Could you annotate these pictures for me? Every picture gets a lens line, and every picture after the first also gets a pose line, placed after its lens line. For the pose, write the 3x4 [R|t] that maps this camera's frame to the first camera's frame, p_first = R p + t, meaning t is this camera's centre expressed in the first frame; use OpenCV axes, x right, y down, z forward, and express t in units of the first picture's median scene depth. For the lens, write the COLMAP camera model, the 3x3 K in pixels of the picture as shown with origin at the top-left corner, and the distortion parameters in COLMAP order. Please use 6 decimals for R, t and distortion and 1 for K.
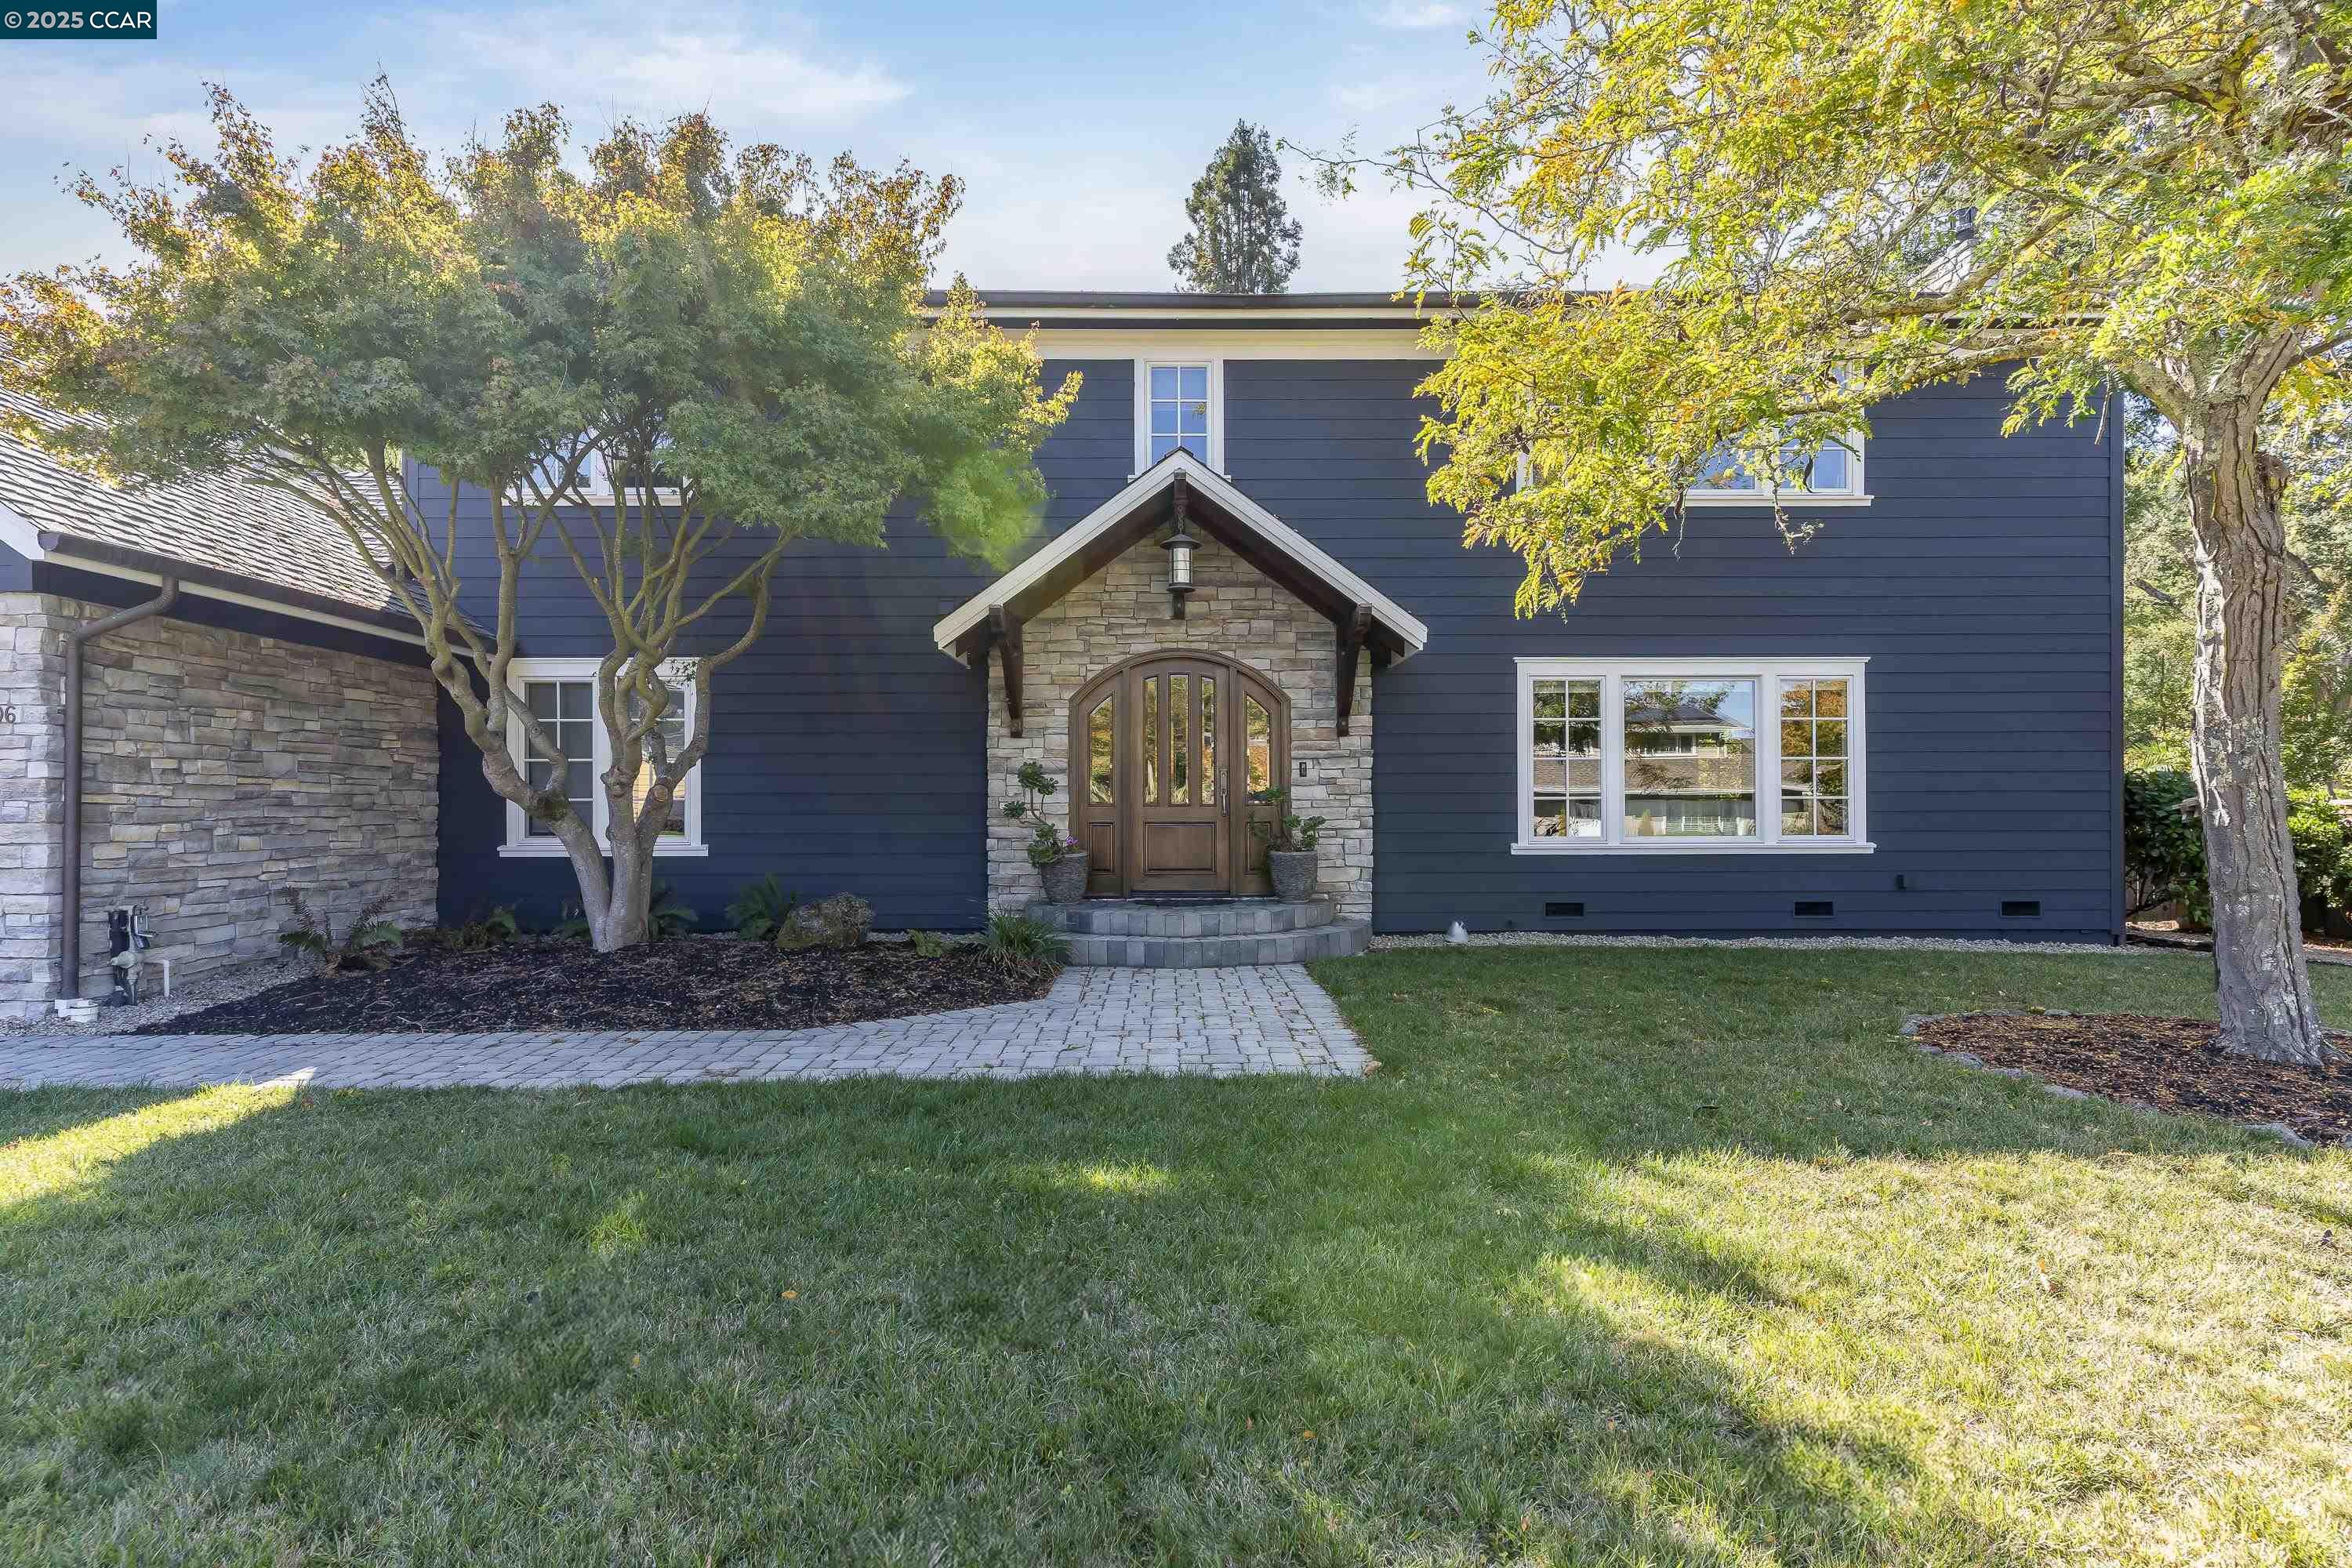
lens RADIAL K [[1119.7, 0, 1172.6], [0, 1119.7, 795.1], [0, 0, 1]] dist [0.005916, 0.000177]
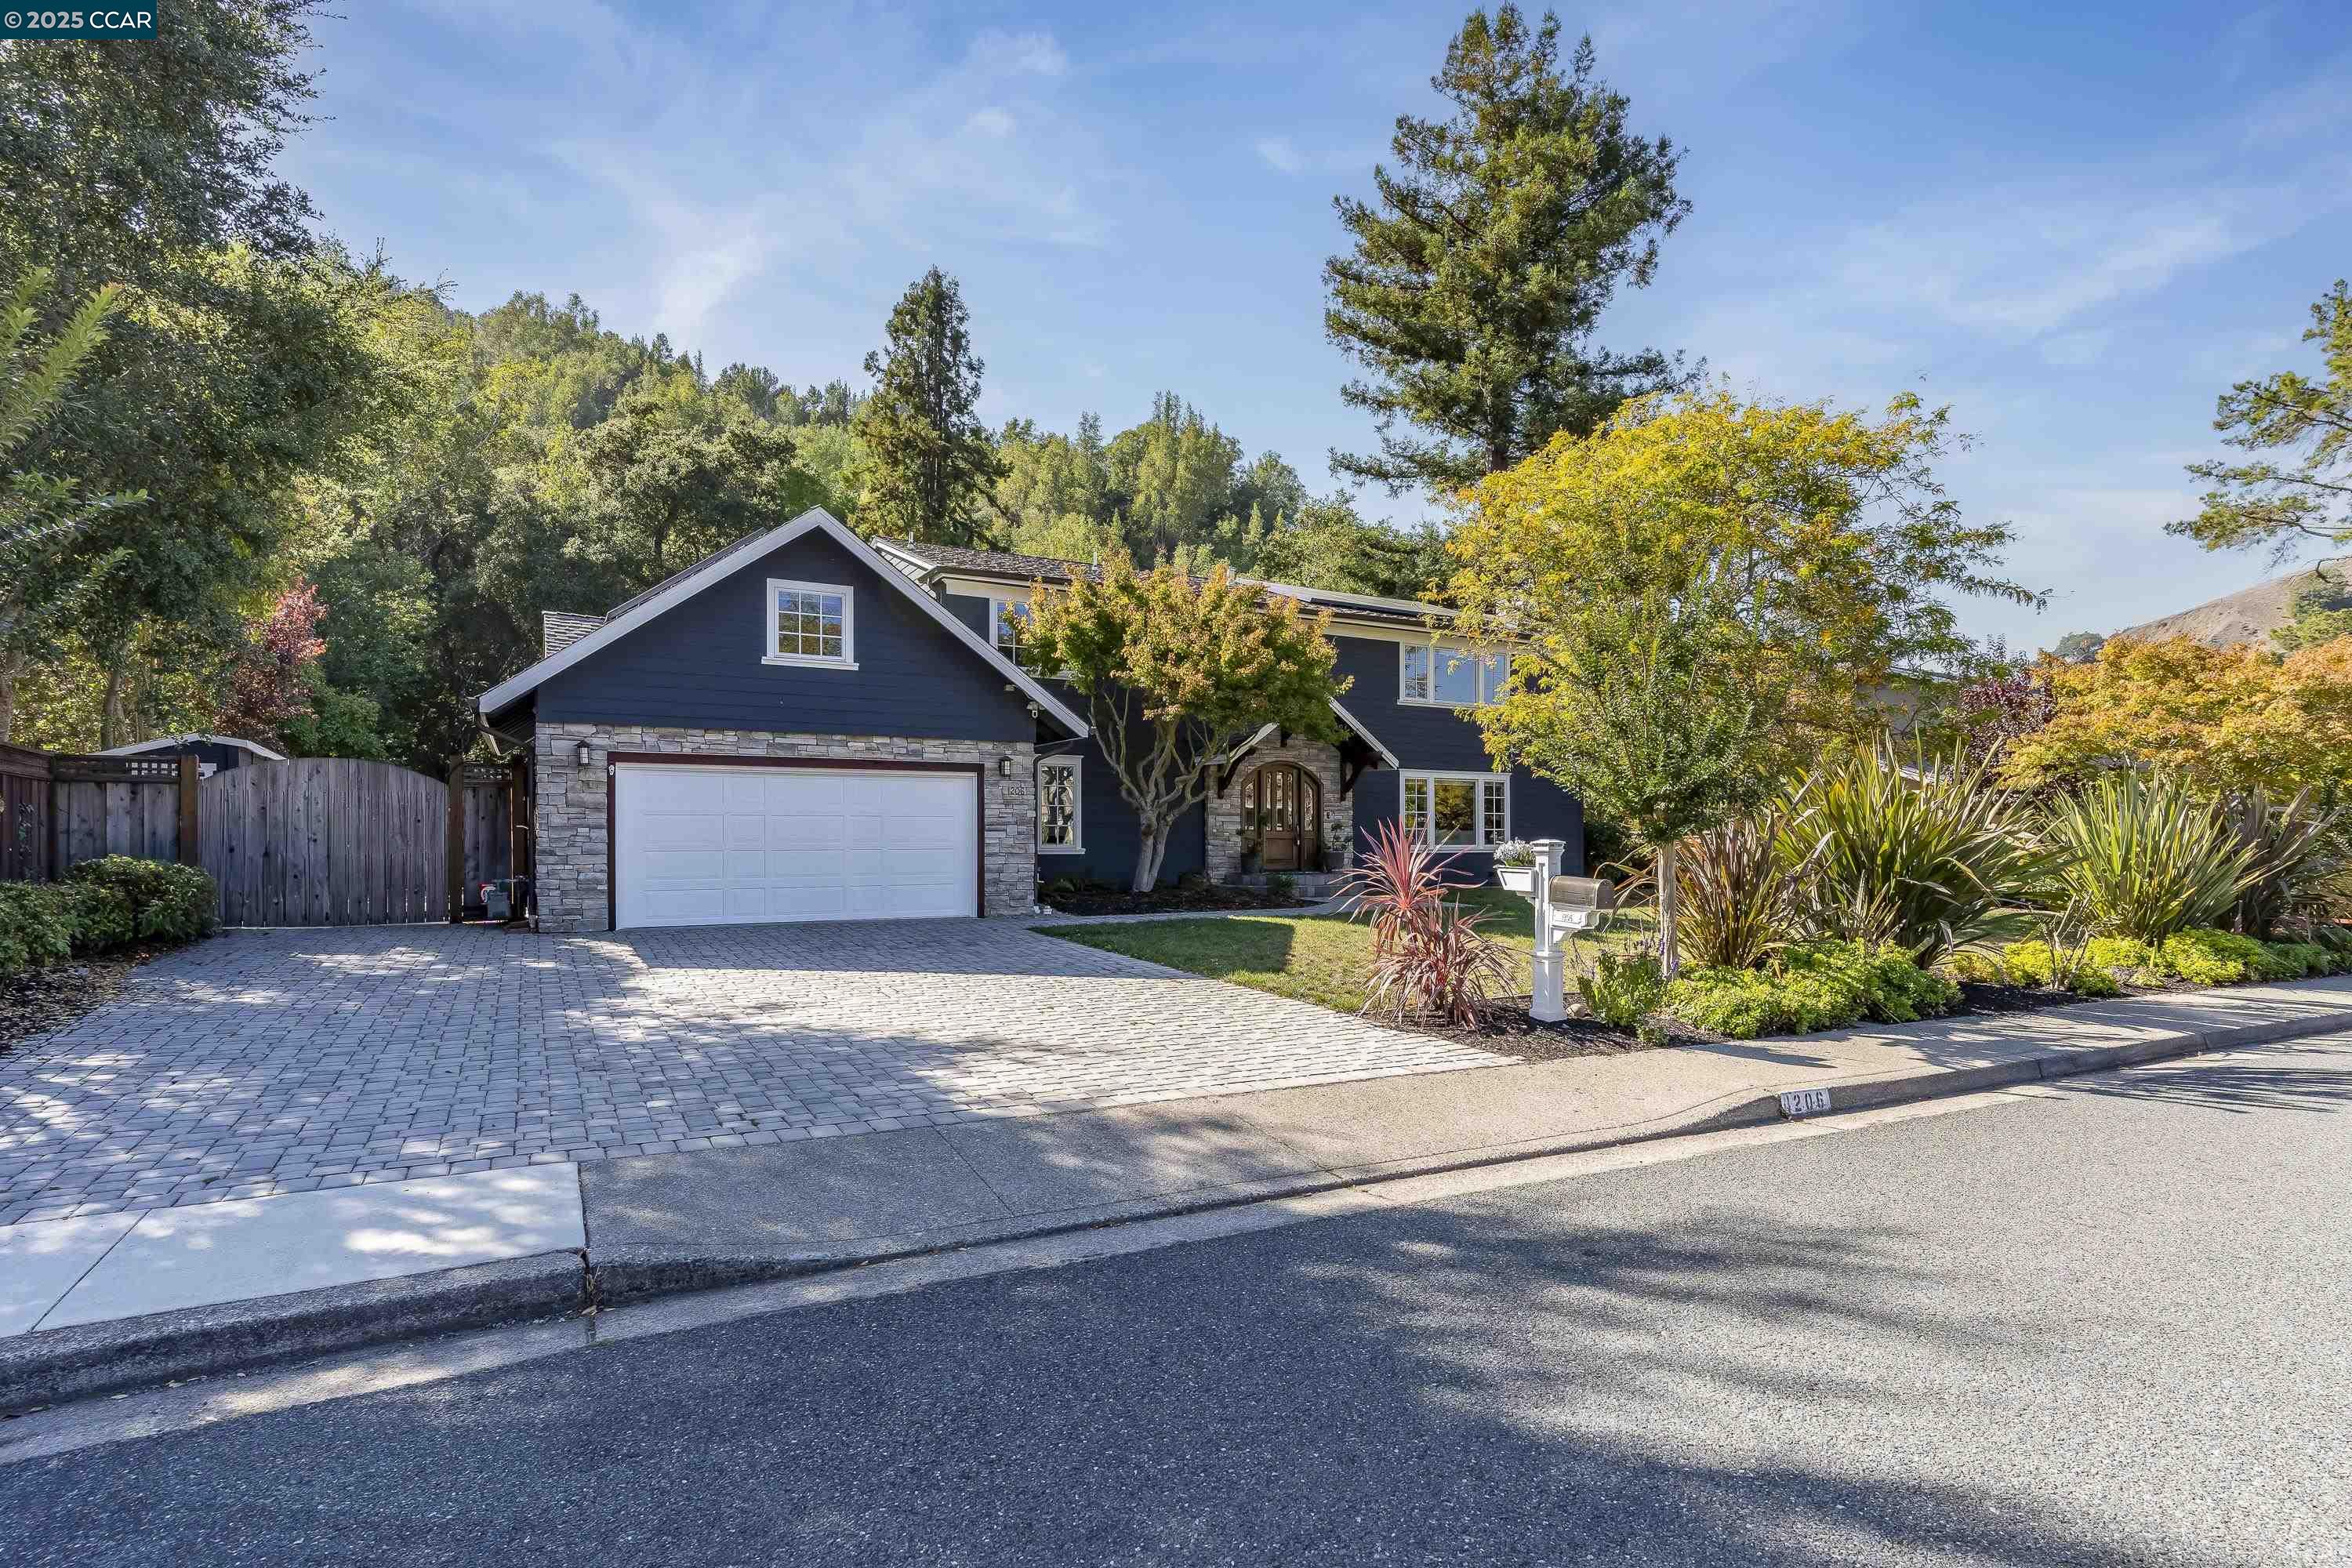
lens RADIAL K [[1119.7, 0, 1174.9], [0, 1119.7, 794.8], [0, 0, 1]] dist [0.005916, 0.000177]
pose [[0.883854, 0.022102, 0.467241, -1.201048], [-0.011950, 0.999624, -0.024679, -0.004512], [-0.467611, 0.016229, 0.883785, -0.849230]]
